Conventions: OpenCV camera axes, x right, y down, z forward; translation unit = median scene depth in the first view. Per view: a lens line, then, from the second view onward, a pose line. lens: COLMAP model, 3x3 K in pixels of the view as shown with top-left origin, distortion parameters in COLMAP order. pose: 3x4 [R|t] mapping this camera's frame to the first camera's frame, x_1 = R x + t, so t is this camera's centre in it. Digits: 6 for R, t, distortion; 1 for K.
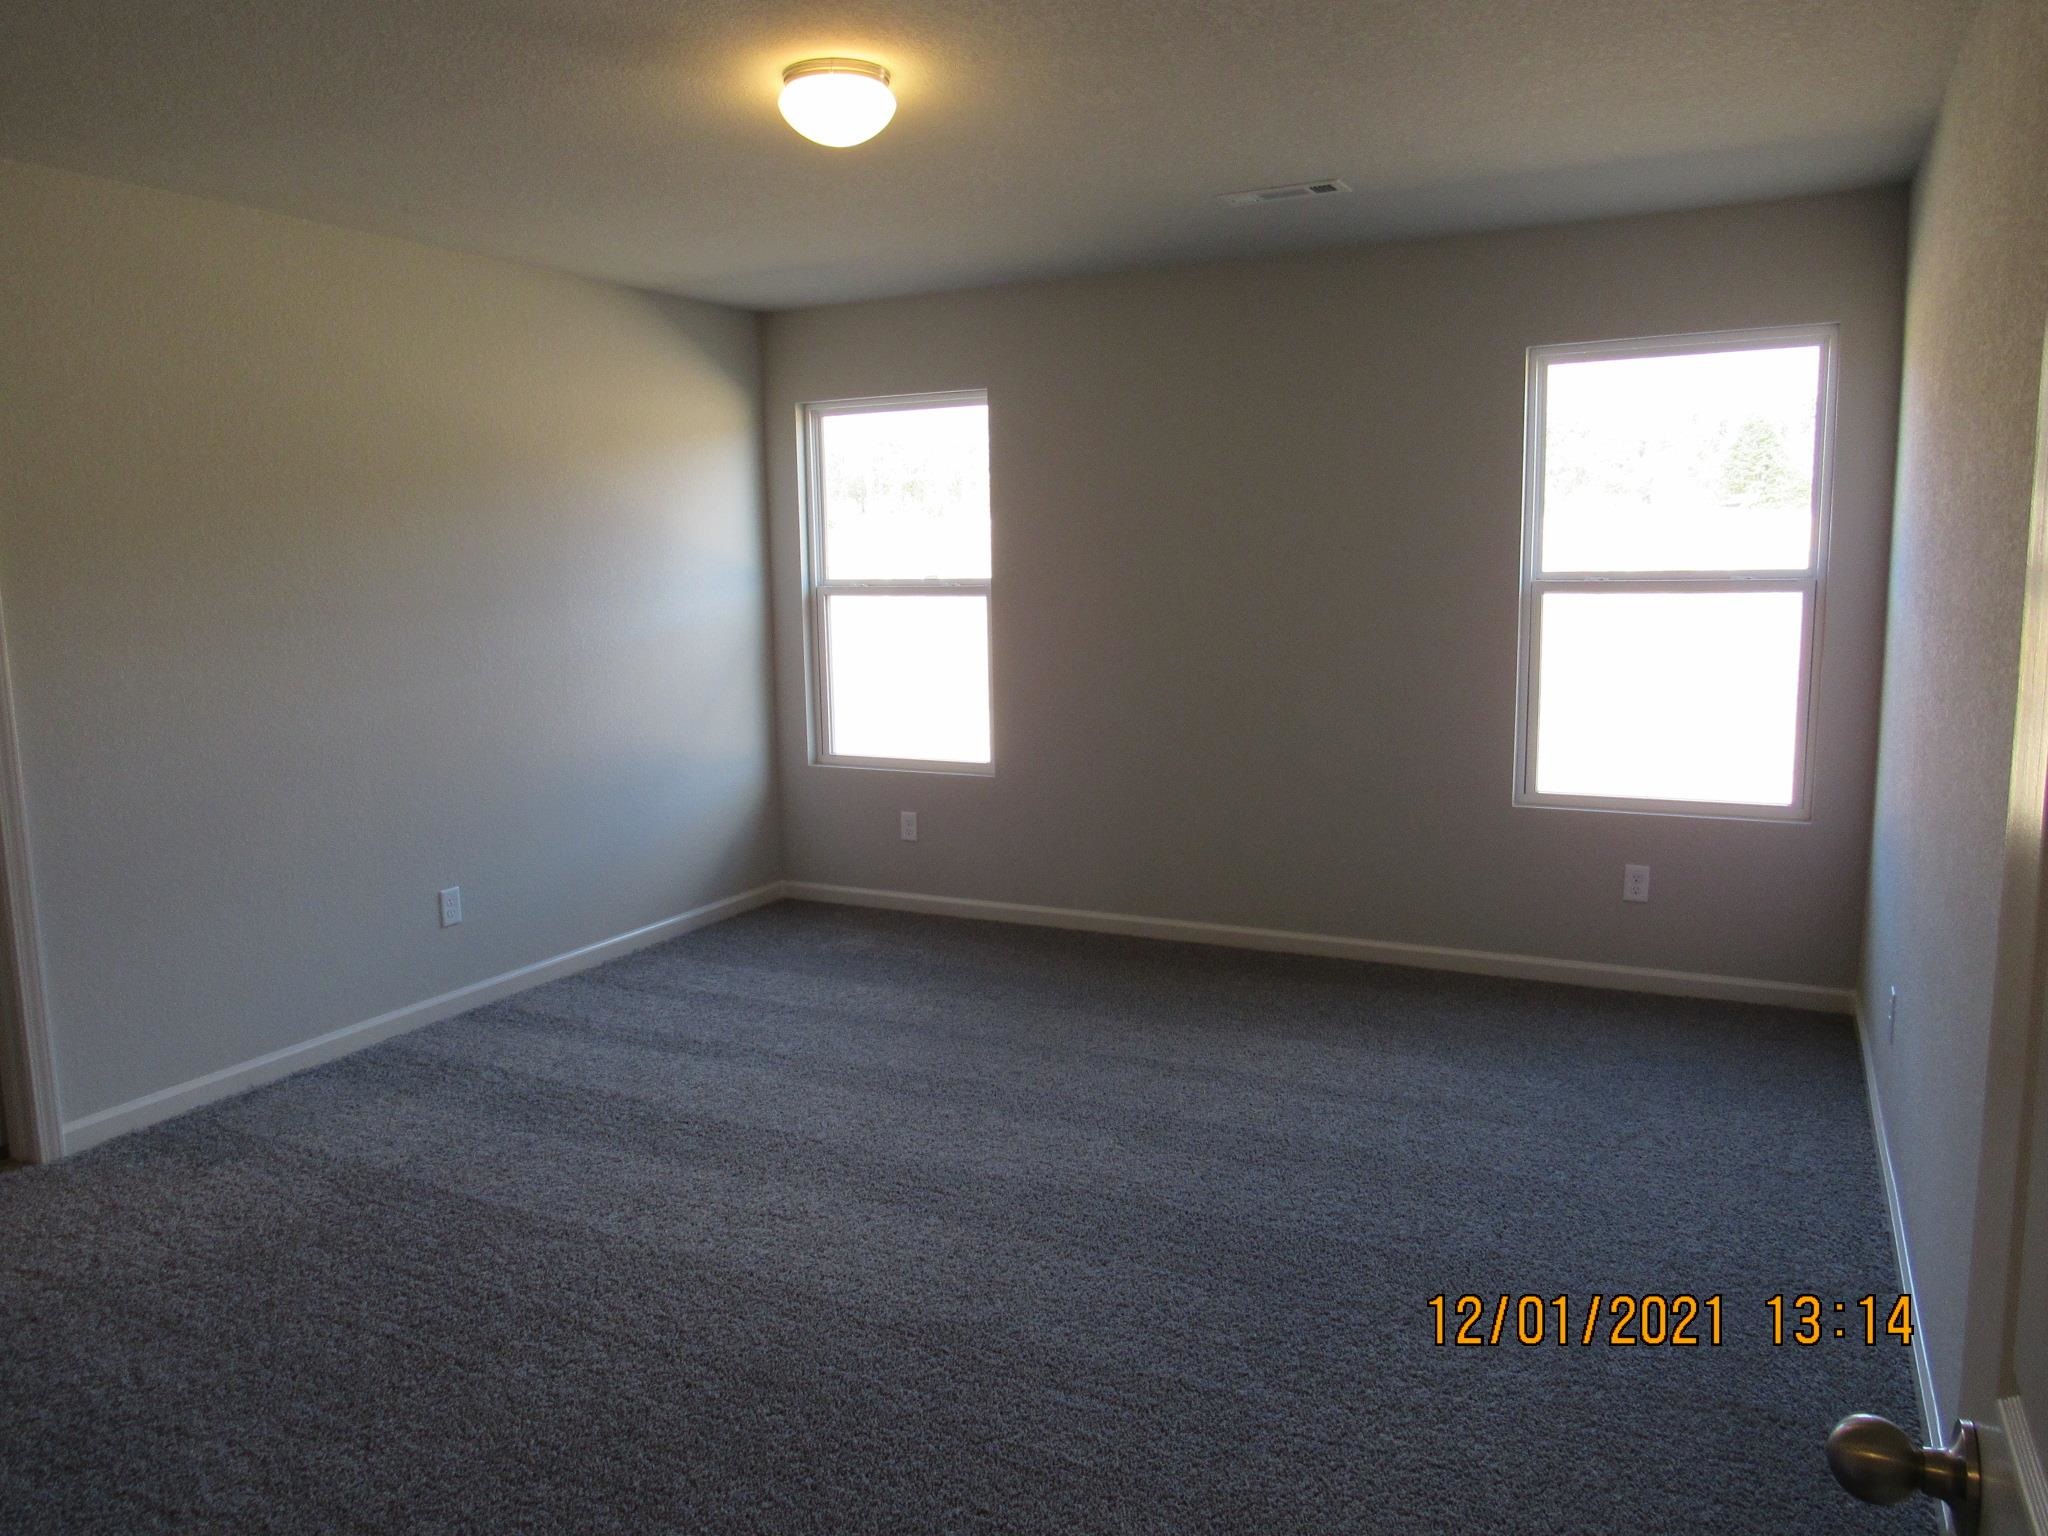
lens RADIAL K [[1489.2, 0, 1026.3], [0, 1489.2, 771.0], [0, 0, 1]] dist [0.013953, 0.005916]
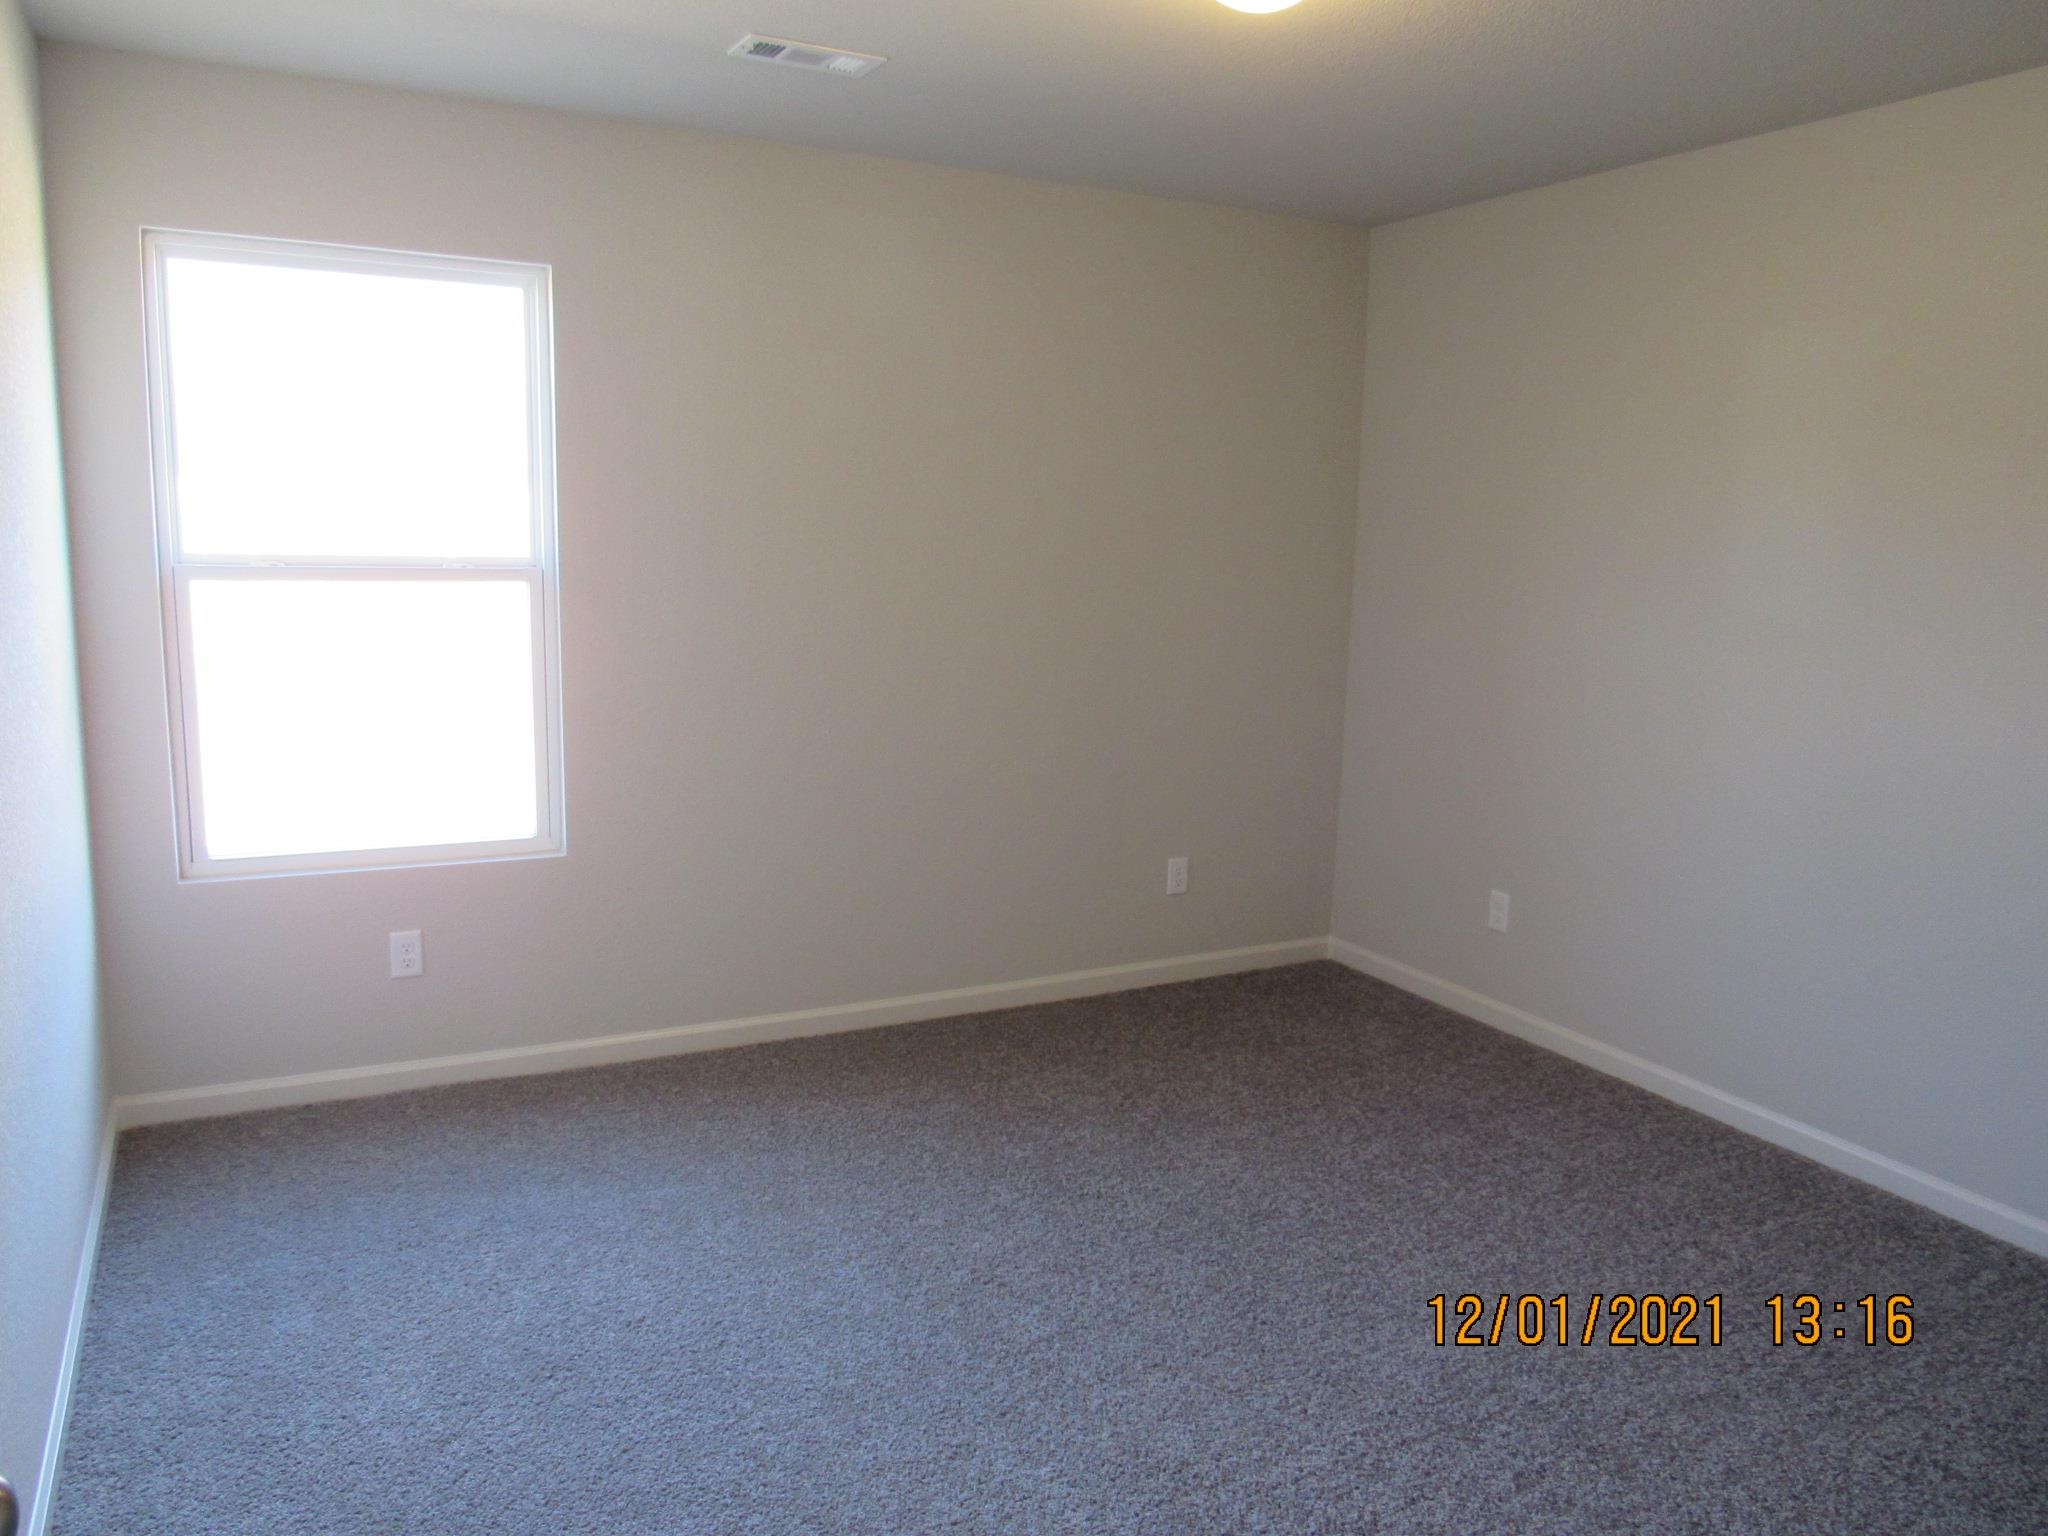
lens RADIAL K [[1489.2, 0, 1023.4], [0, 1489.2, 764.5], [0, 0, 1]] dist [0.013953, 0.005916]
pose [[0.588547, -0.087997, 0.803660, -0.416519], [0.084150, 0.995327, 0.047357, -0.048954], [-0.804071, 0.039756, 0.593202, 0.412693]]
